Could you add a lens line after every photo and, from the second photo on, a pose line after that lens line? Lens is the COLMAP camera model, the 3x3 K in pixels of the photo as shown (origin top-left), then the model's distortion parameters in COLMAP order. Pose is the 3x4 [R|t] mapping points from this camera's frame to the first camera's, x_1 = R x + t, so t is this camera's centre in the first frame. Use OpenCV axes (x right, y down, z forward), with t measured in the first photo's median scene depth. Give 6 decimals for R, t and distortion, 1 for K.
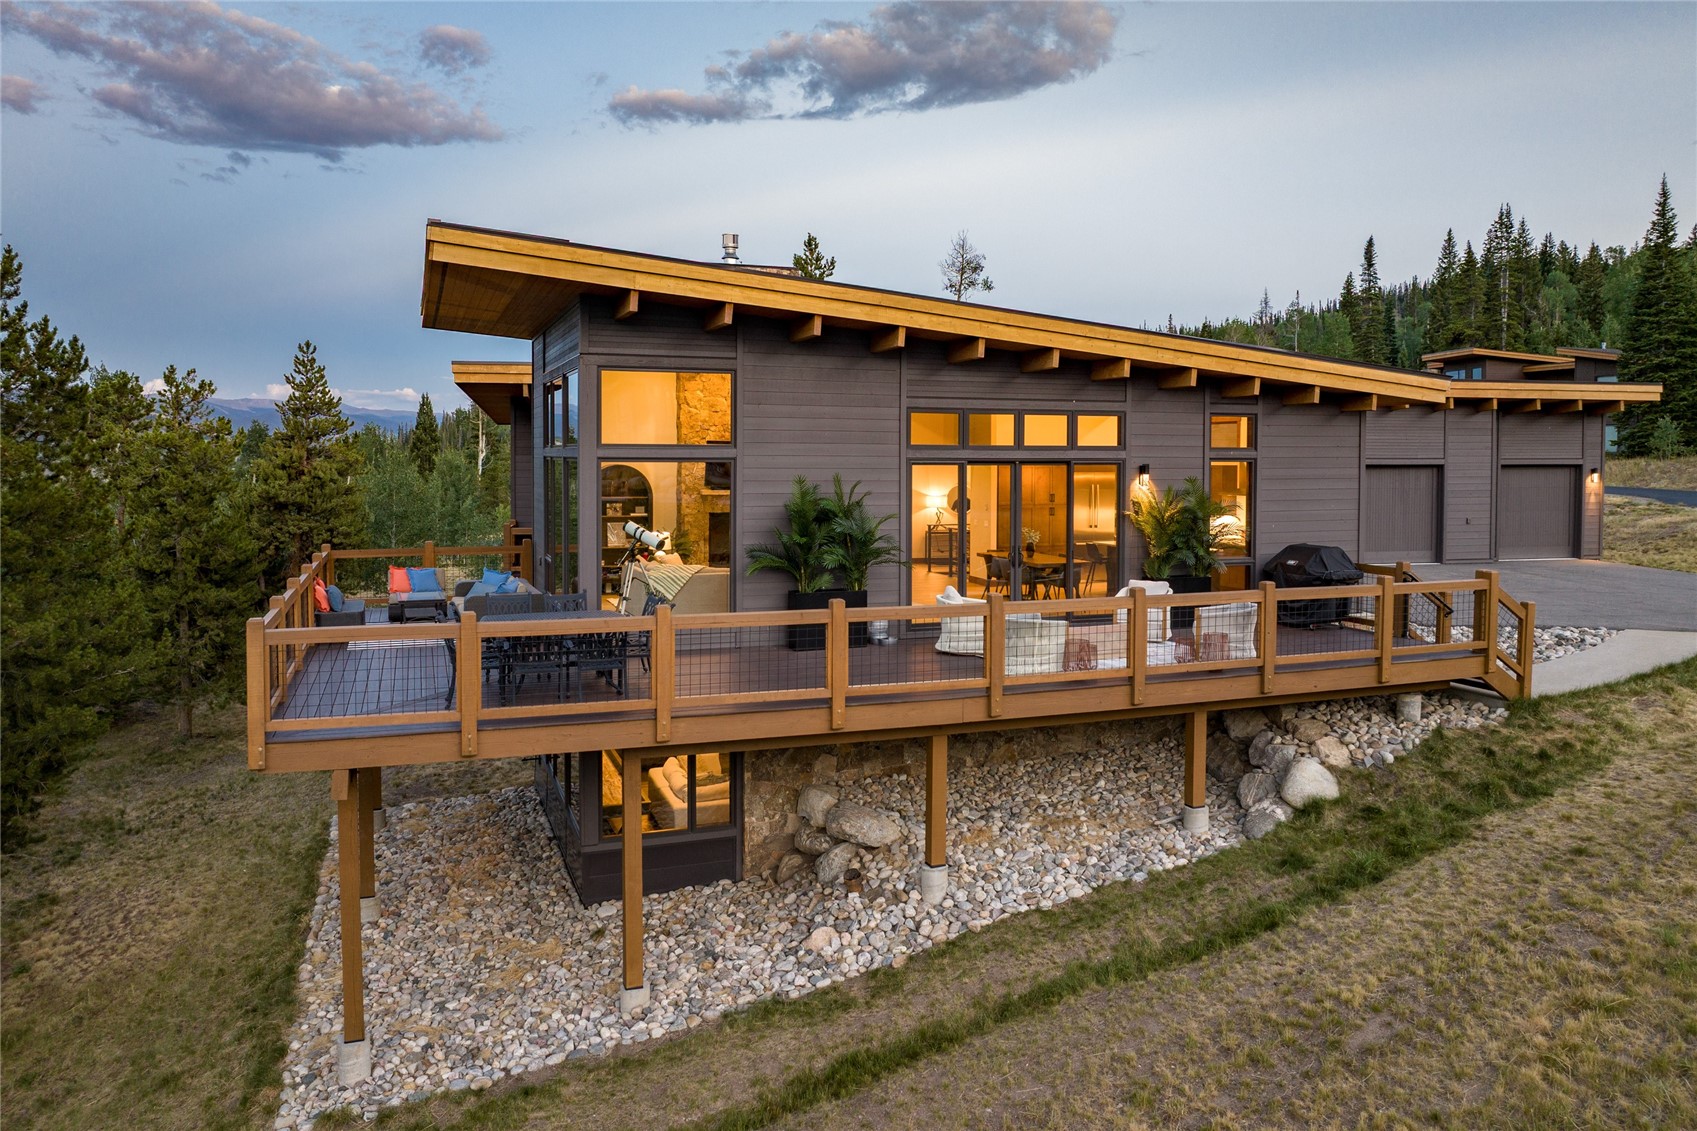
lens RADIAL K [[1214.0, 0, 867.9], [0, 1214.0, 489.0], [0, 0, 1]] dist [-0.036214, 0.004154]
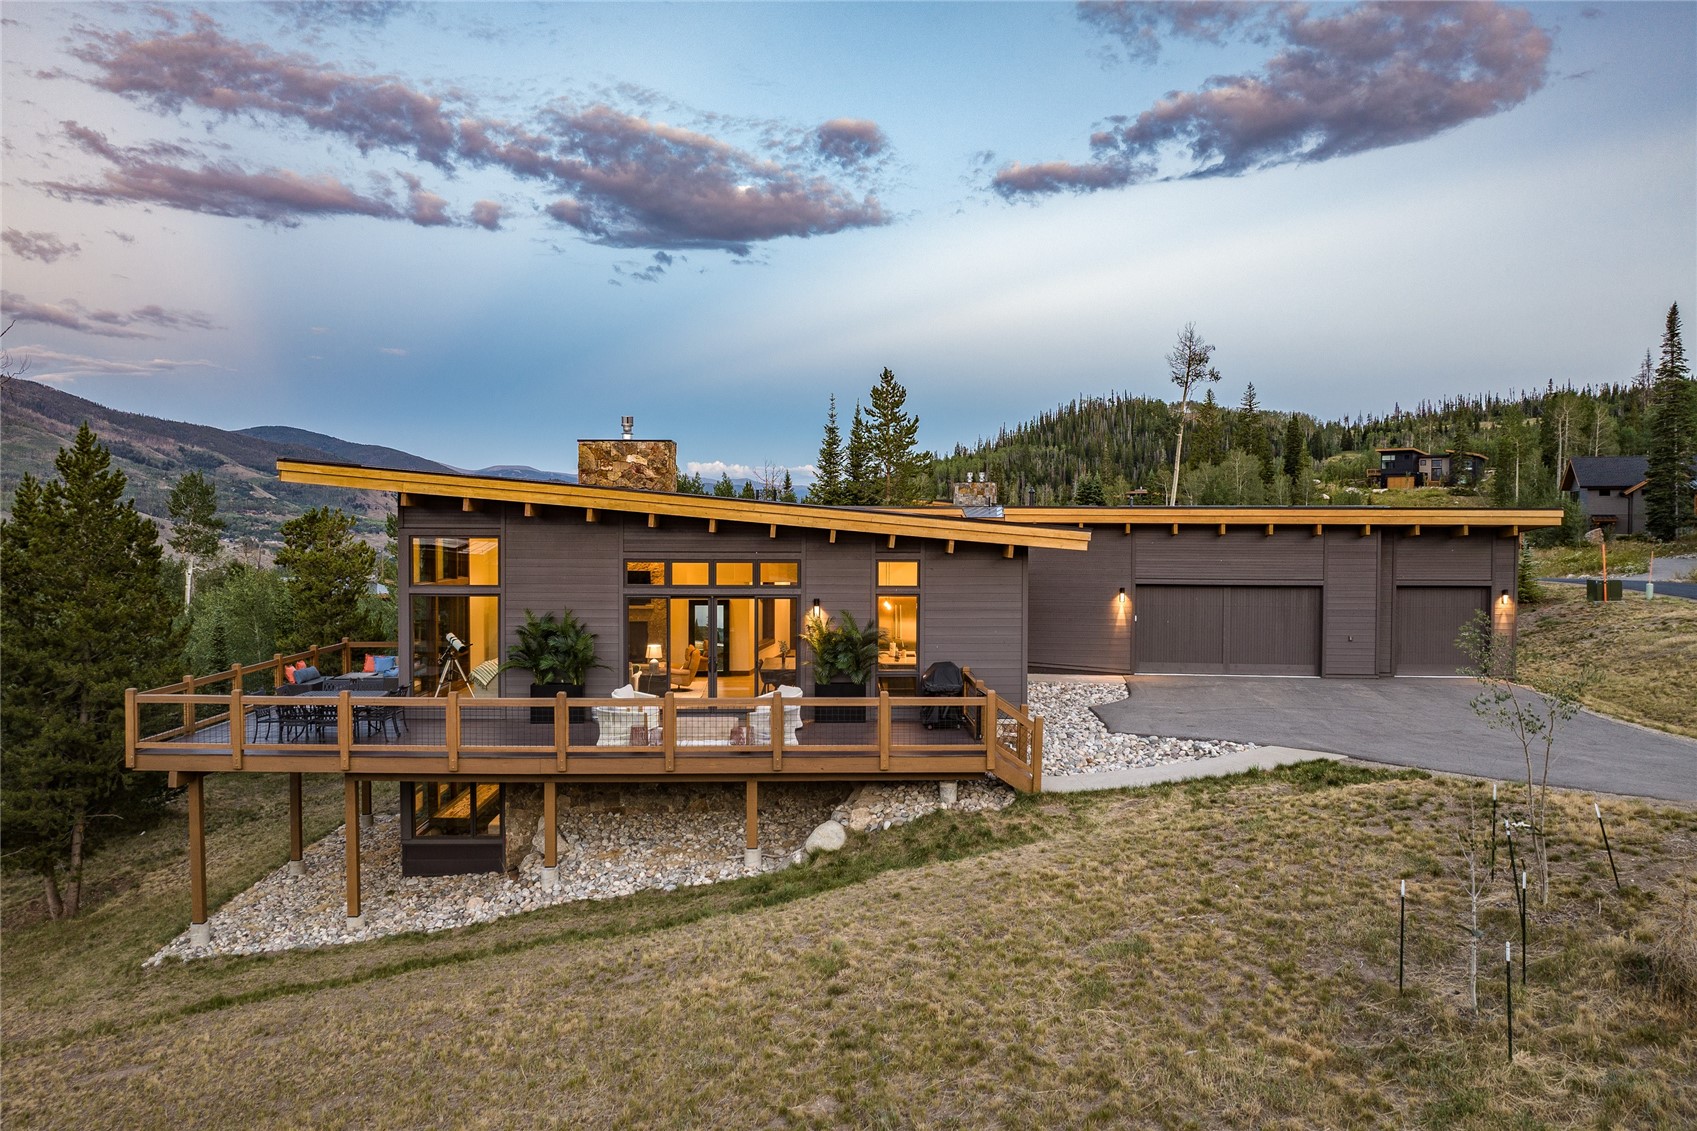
lens RADIAL K [[1217.3, 0, 848.5], [0, 1217.3, 565.5], [0, 0, 1]] dist [-0.037125, -0.003909]
pose [[0.946708, 0.010040, -0.321936, 0.814431], [-0.009252, 0.999949, 0.003979, -0.073796], [0.321960, -0.000788, 0.946753, -0.304267]]
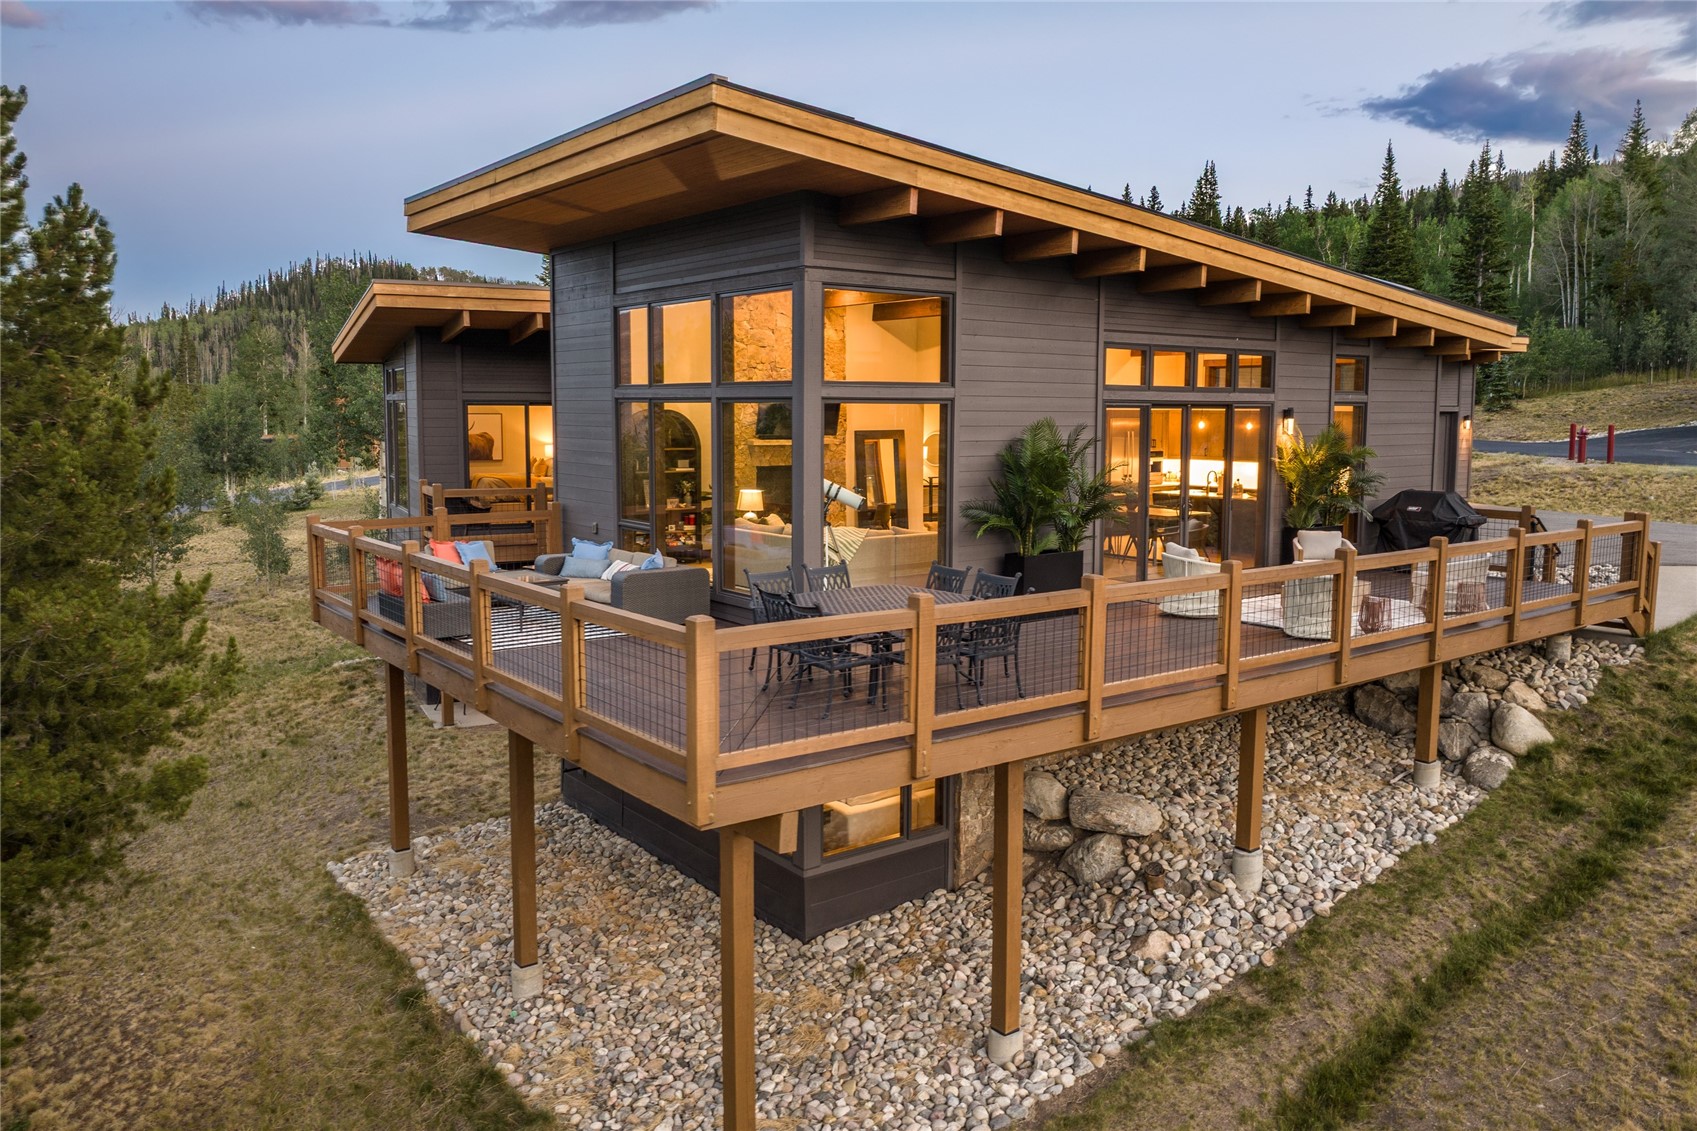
lens RADIAL K [[1262.0, 0, 882.2], [0, 1262.0, 532.4], [0, 0, 1]] dist [-0.037206, 0.004141]
pose [[0.956744, -0.028724, 0.289508, -0.423356], [0.007981, 0.997331, 0.072578, 0.002960], [-0.290820, -0.067129, 0.954420, 0.176185]]
